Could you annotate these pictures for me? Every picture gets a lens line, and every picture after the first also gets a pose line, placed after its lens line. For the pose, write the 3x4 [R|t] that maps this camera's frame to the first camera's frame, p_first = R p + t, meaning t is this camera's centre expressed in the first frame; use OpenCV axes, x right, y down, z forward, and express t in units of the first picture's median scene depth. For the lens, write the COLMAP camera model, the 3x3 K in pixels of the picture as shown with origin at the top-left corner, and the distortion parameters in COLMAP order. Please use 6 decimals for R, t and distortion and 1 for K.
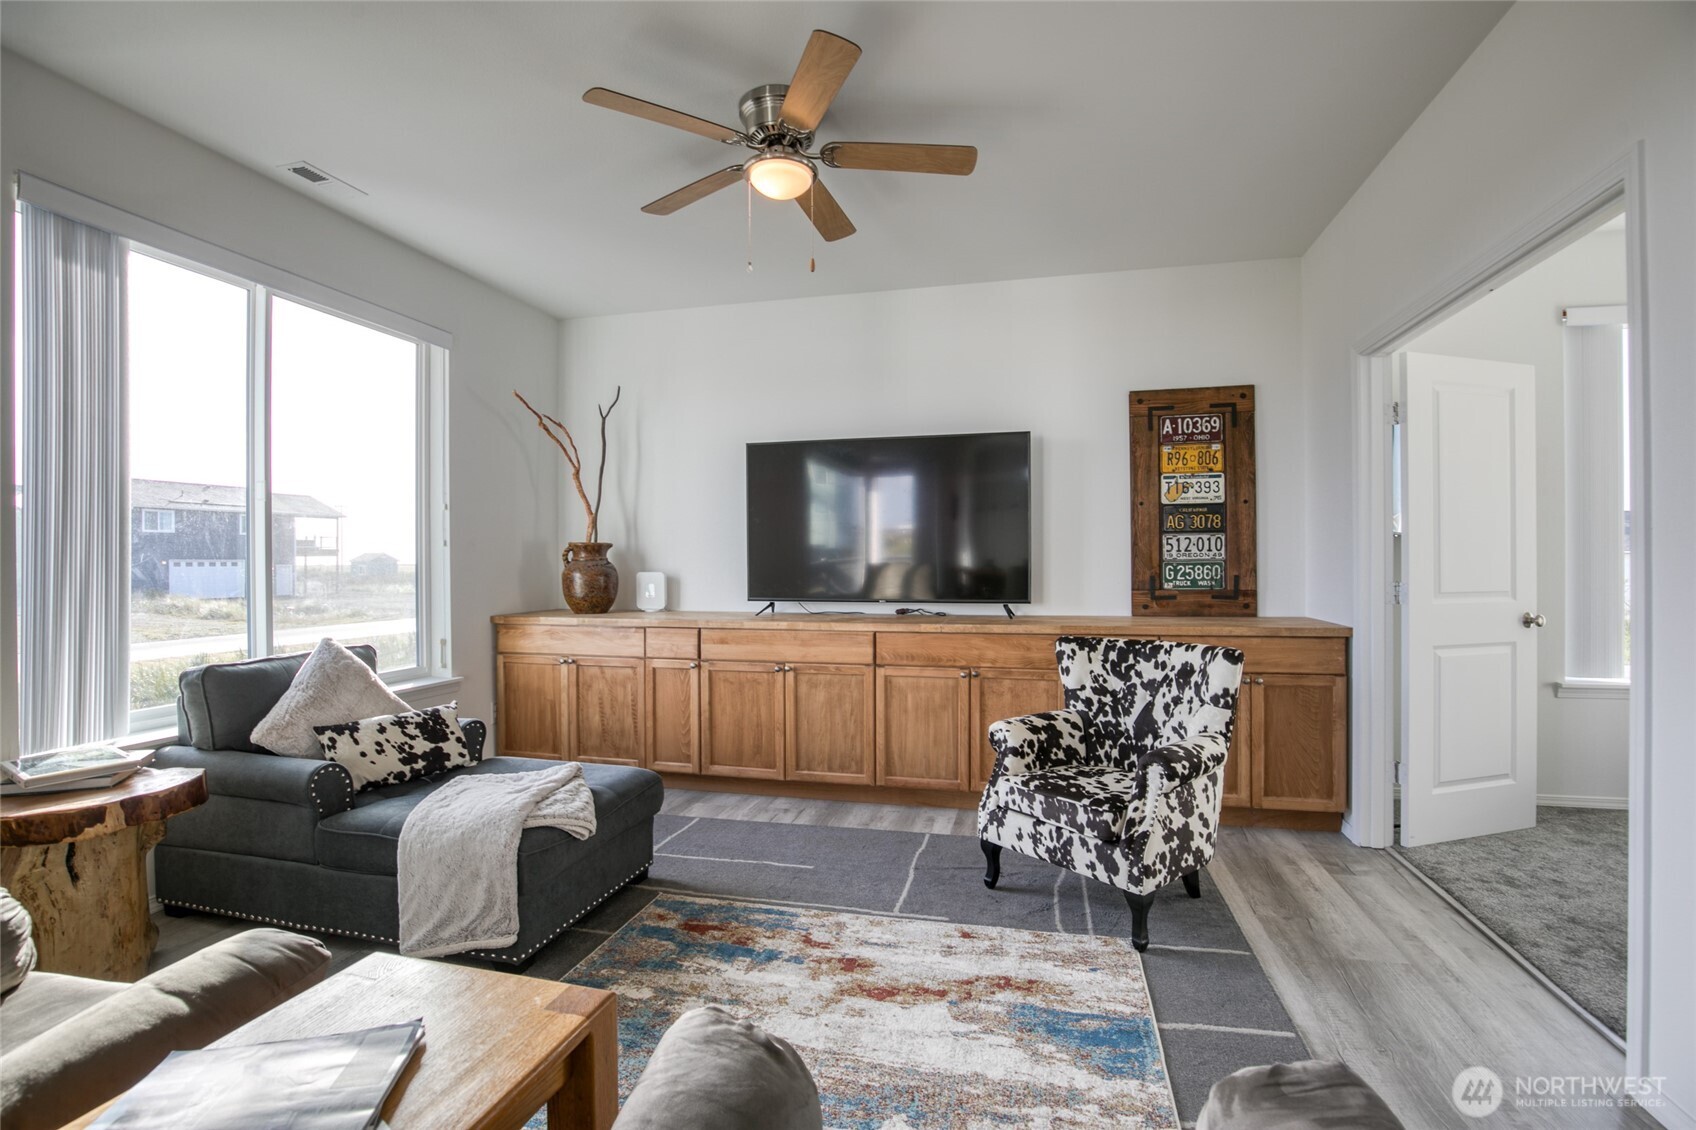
lens RADIAL K [[785.7, 0, 862.1], [0, 785.7, 561.5], [0, 0, 1]] dist [-0.034084, 0.005579]
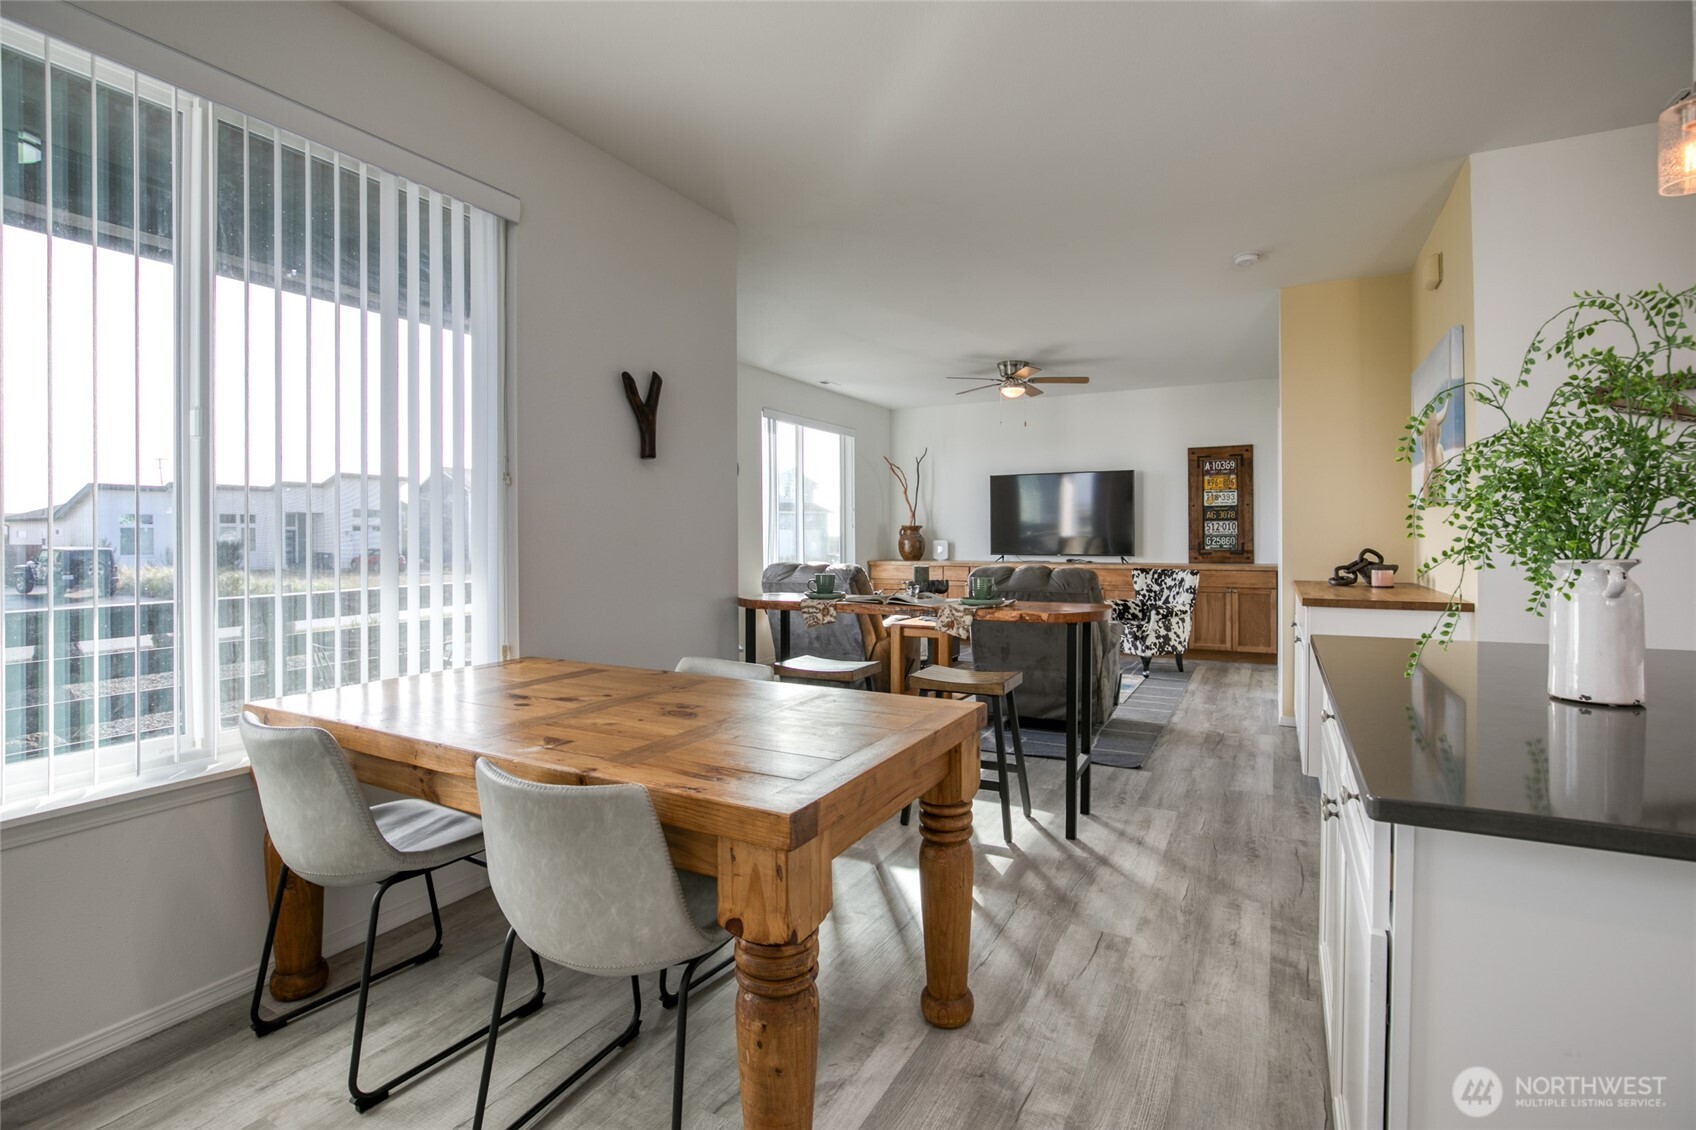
lens RADIAL K [[785.7, 0, 866.0], [0, 785.7, 543.0], [0, 0, 1]] dist [-0.034084, 0.005579]
pose [[0.967770, 0.003684, -0.251811, 0.058674], [-0.000997, 0.999941, 0.010799, -0.000626], [0.251836, -0.010200, 0.967716, -1.168967]]
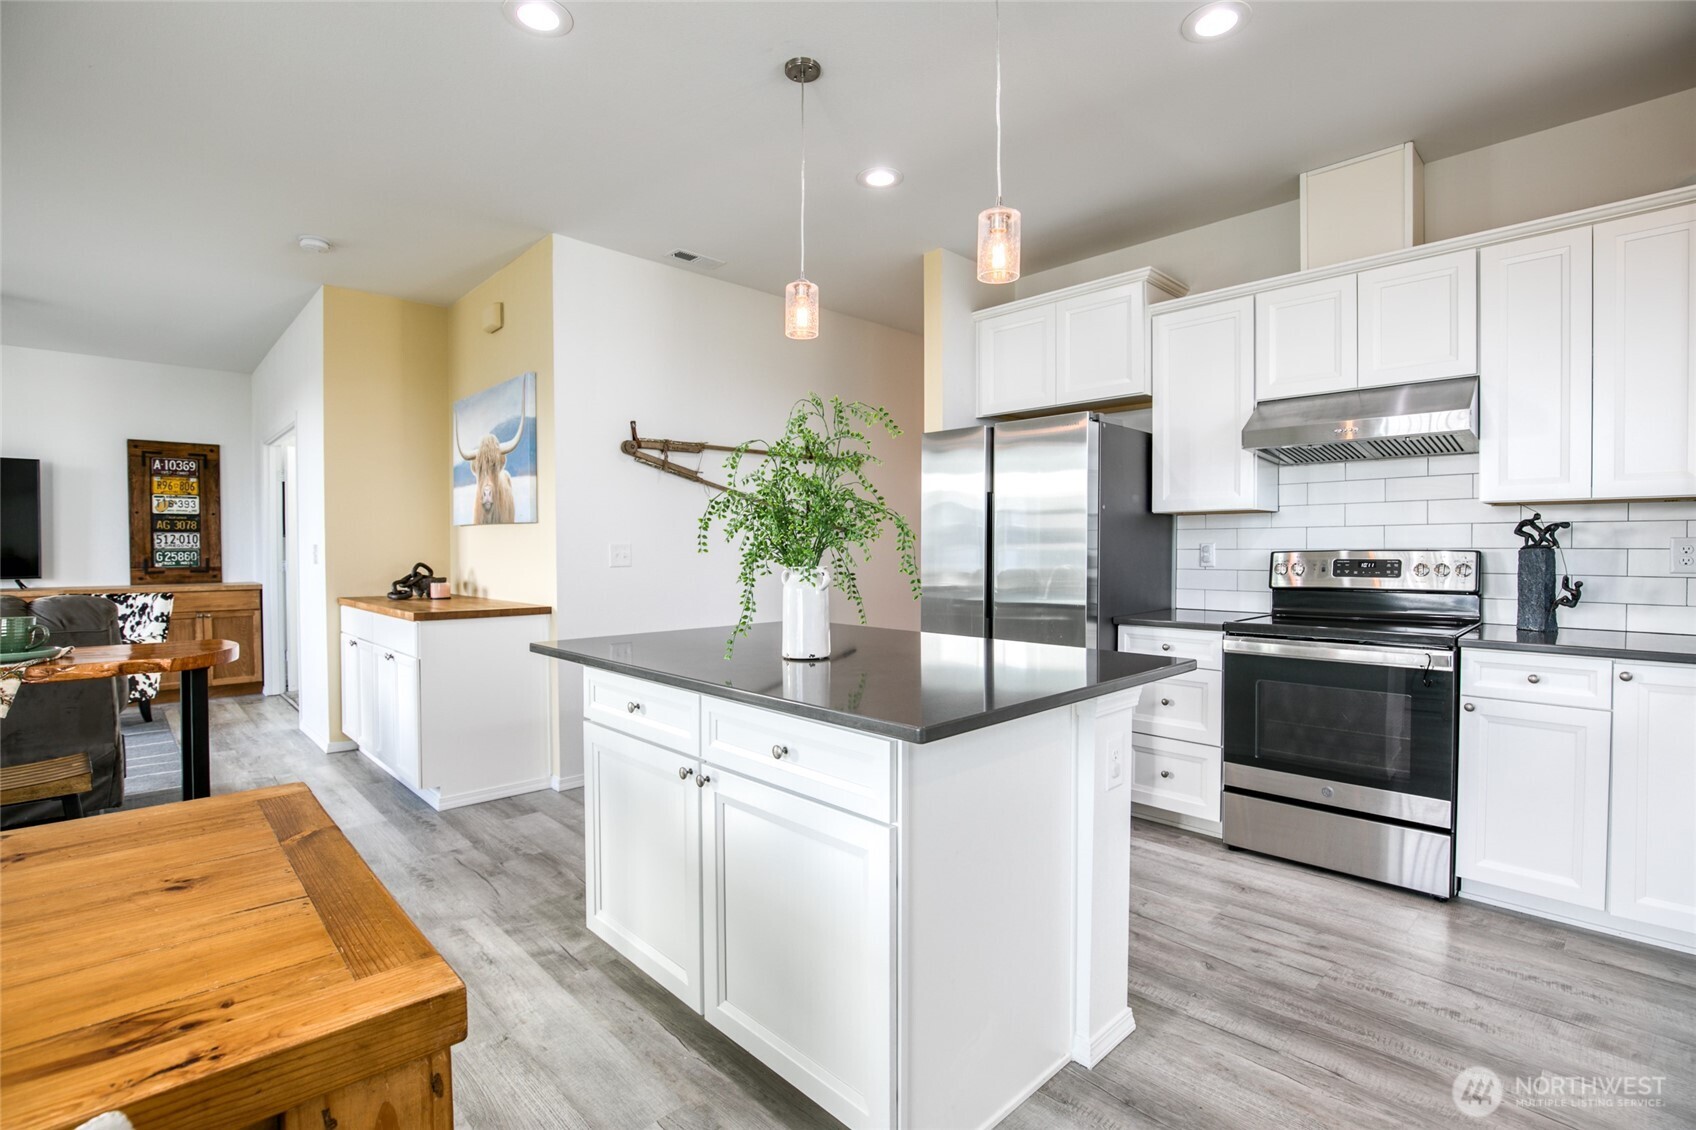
lens RADIAL K [[785.7, 0, 836.3], [0, 785.7, 561.0], [0, 0, 1]] dist [-0.034084, 0.005579]
pose [[0.555214, -0.012472, 0.831614, -0.149625], [-0.000411, 0.999883, 0.015270, -0.001557], [-0.831707, -0.008820, 0.555144, -1.072253]]
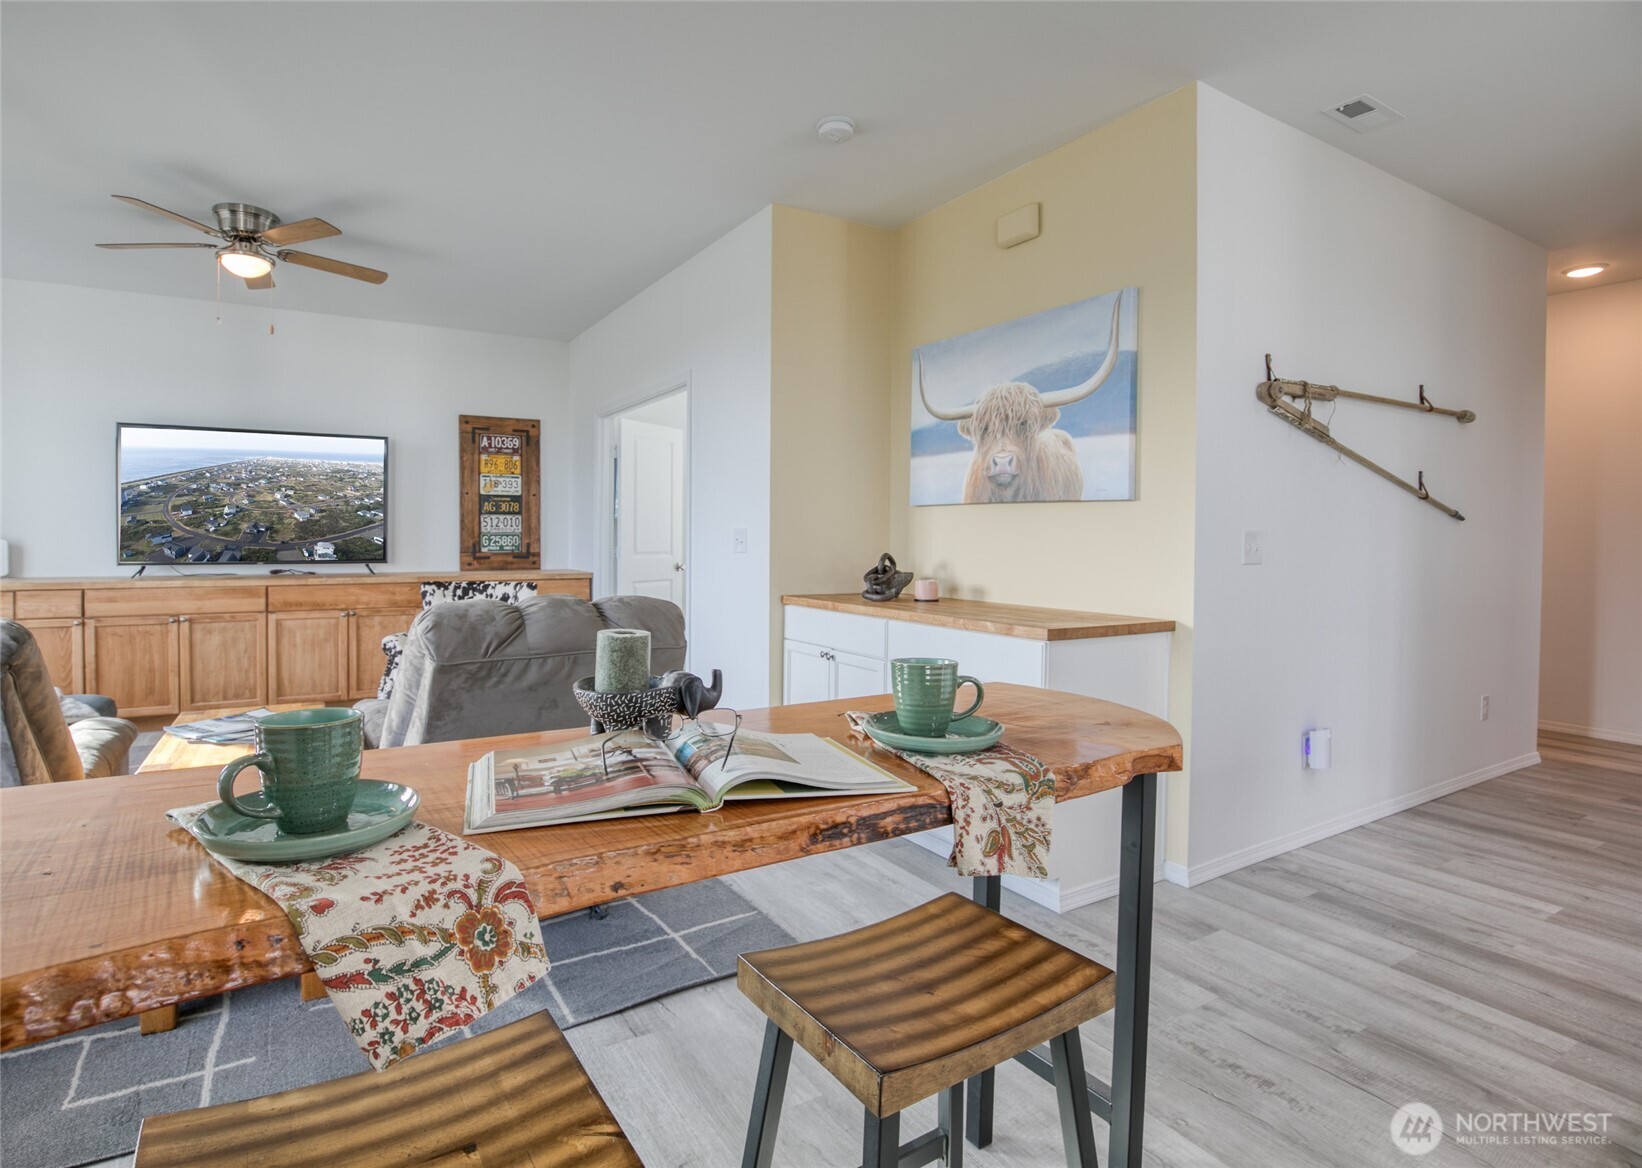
lens RADIAL K [[810.0, 0, 756.2], [0, 810.0, 554.3], [0, 0, 1]] dist [-0.030674, 0.000802]
pose [[0.736571, -0.007251, 0.676322, -0.276216], [-0.010234, 0.999709, 0.021863, 0.000968], [-0.676283, -0.023025, 0.736282, -0.495217]]
